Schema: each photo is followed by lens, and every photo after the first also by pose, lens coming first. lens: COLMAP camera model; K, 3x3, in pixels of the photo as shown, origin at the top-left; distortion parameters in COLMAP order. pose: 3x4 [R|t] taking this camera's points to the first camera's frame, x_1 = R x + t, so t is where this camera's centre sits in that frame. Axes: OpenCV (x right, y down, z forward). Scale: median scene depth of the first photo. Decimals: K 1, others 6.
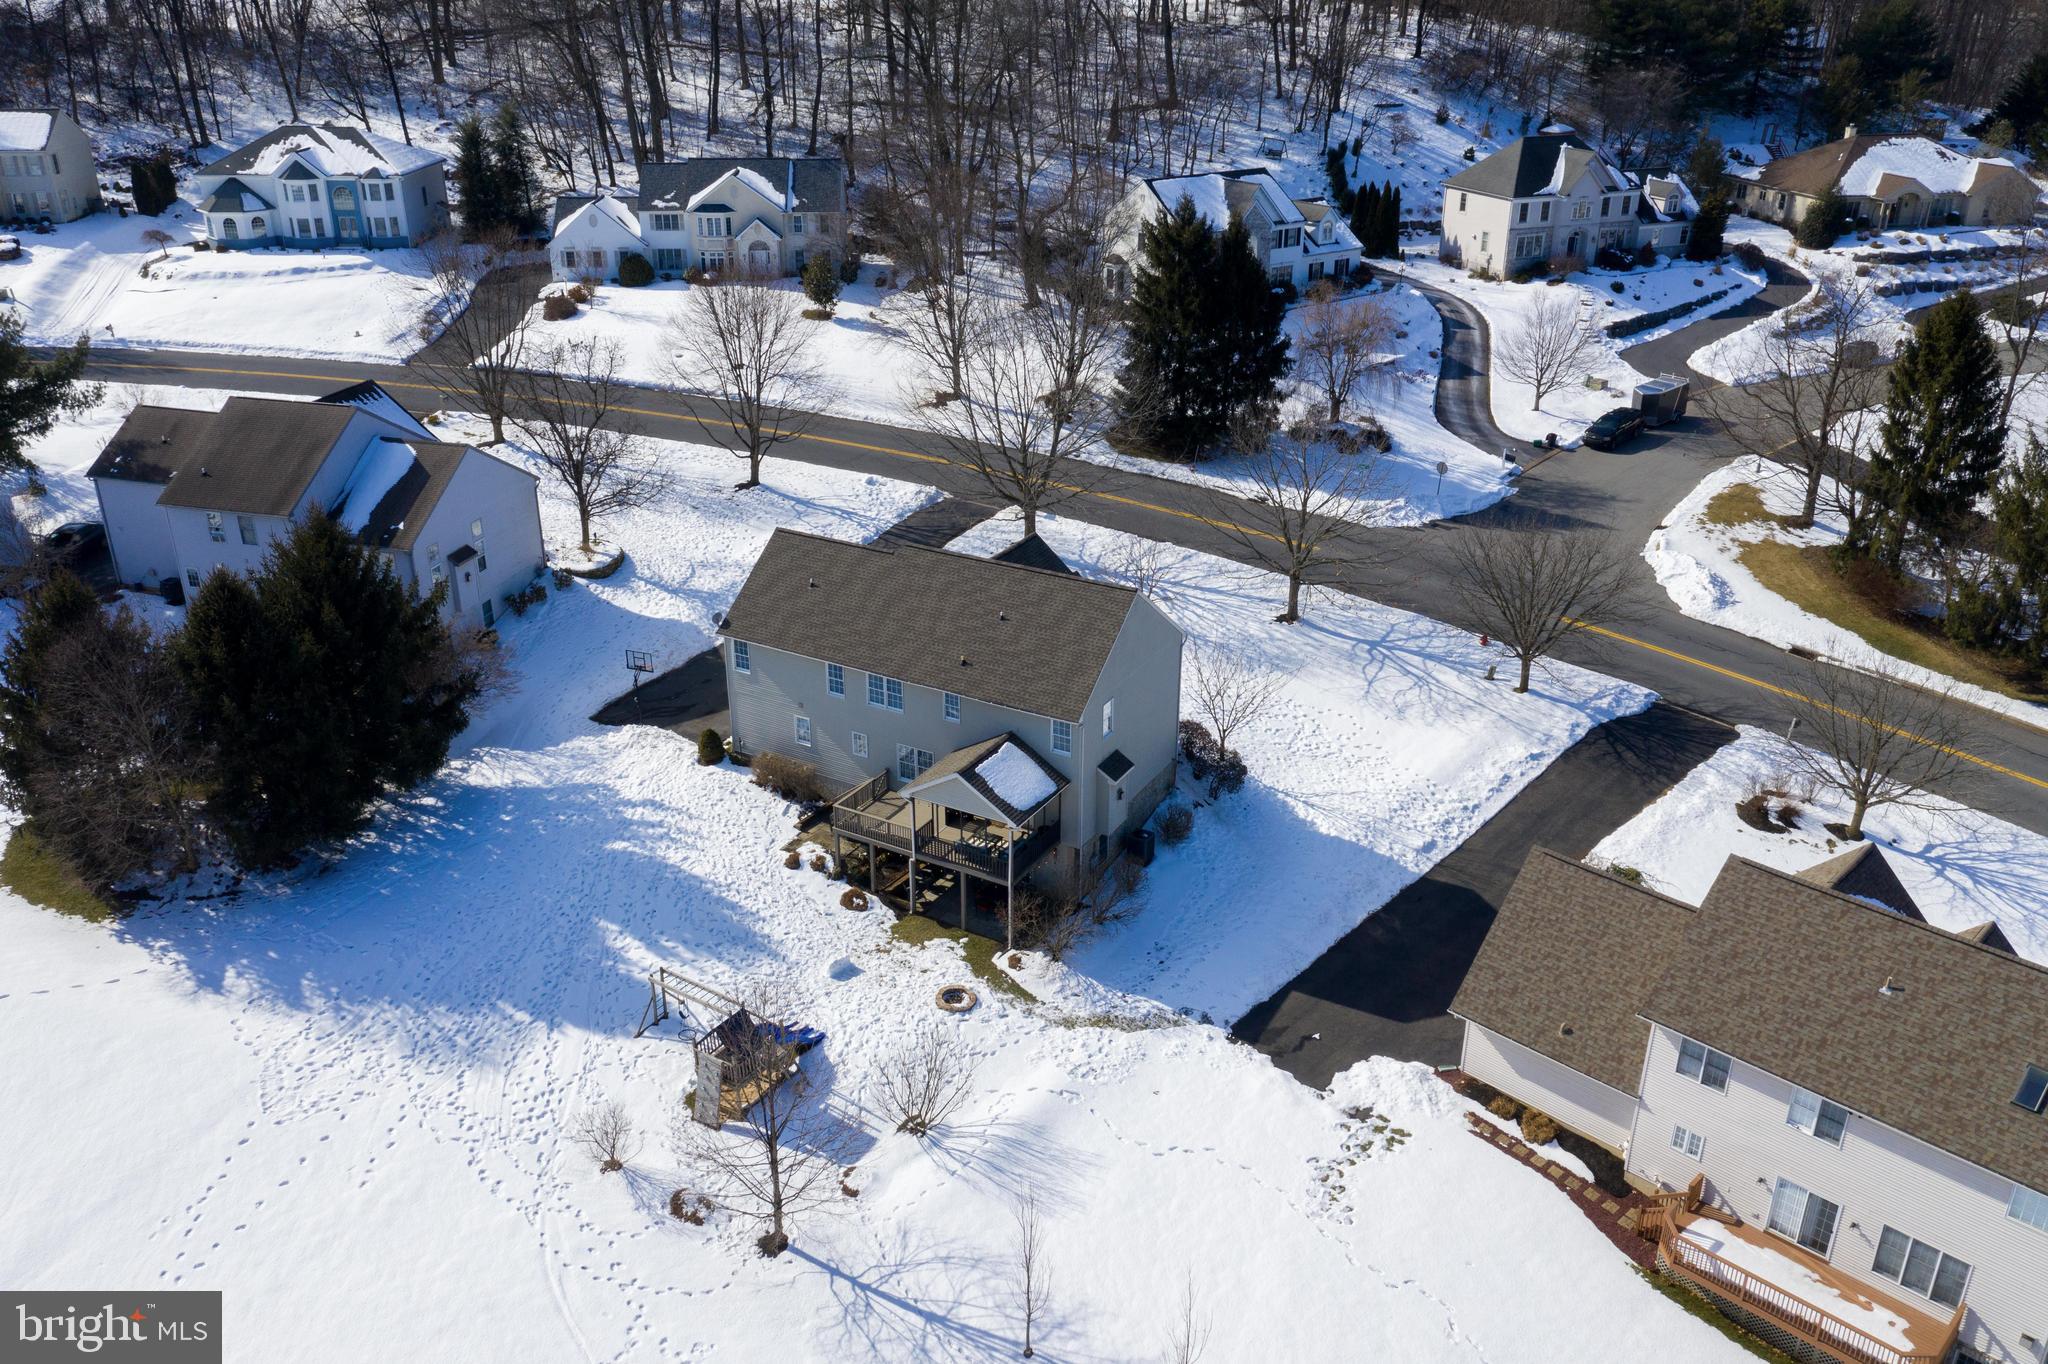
lens RADIAL K [[1637.0, 0, 1019.9], [0, 1637.0, 686.1], [0, 0, 1]] dist [0.004707, 0.007586]
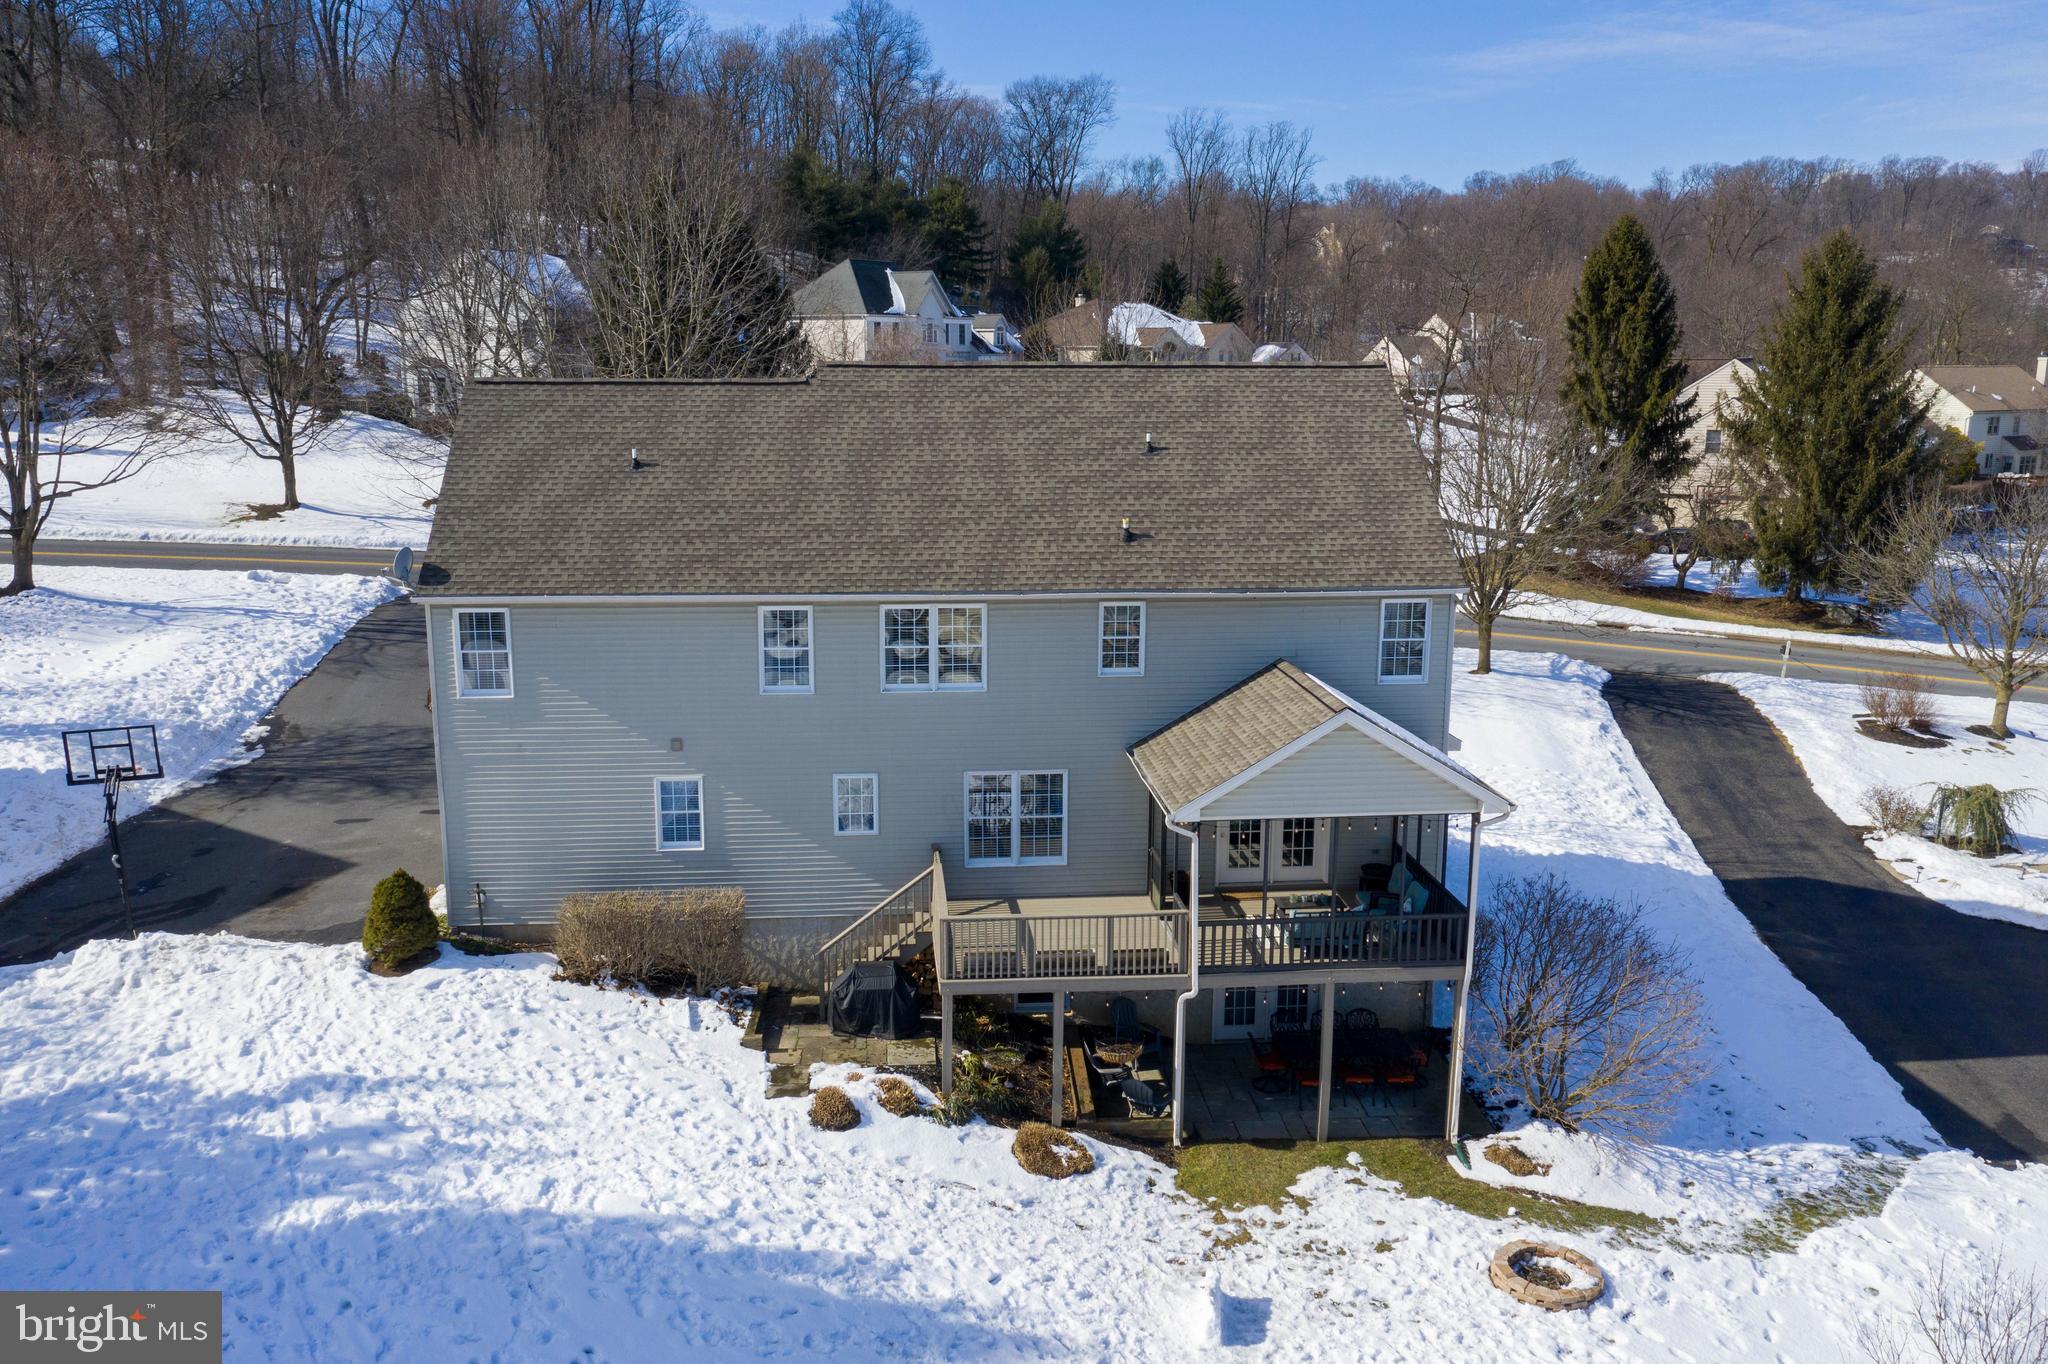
lens RADIAL K [[1644.9, 0, 1020.7], [0, 1644.9, 679.6], [0, 0, 1]] dist [-0.002335, 0.002914]
pose [[0.815950, -0.110449, 0.567474, -0.244591], [0.237856, 0.958790, -0.155391, 0.065966], [-0.526926, 0.261768, 0.808596, 0.528568]]
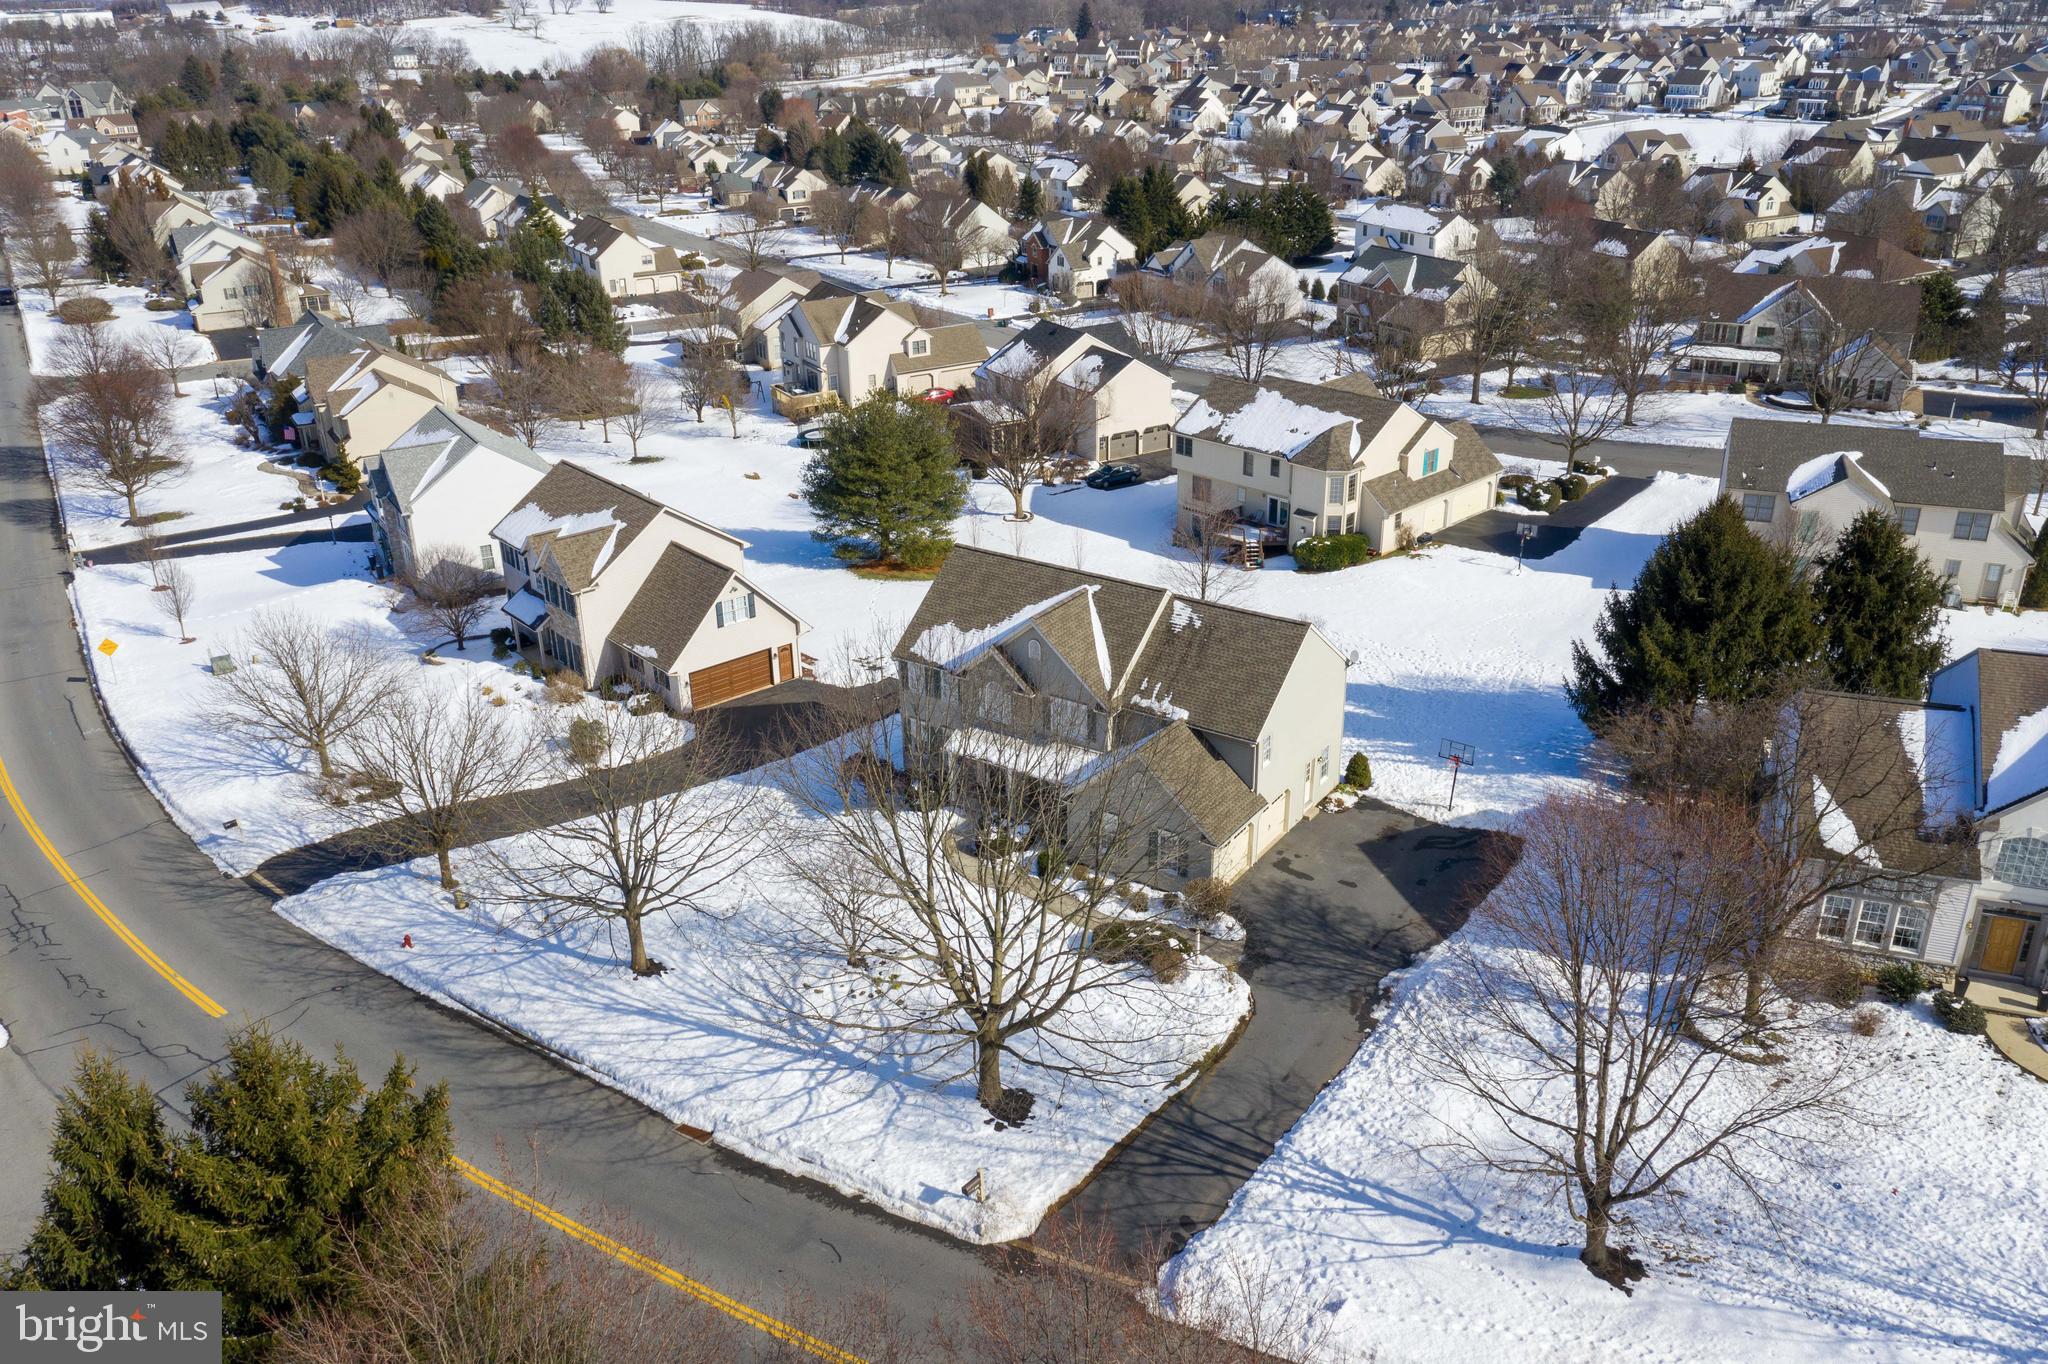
lens RADIAL K [[1630.1, 0, 1020.9], [0, 1630.1, 693.8], [0, 0, 1]] dist [0.004173, 0.005616]
pose [[-0.996968, -0.019626, 0.075297, -0.048374], [0.044155, 0.654102, 0.755117, -0.670844], [-0.064072, 0.756152, -0.651252, 1.426639]]
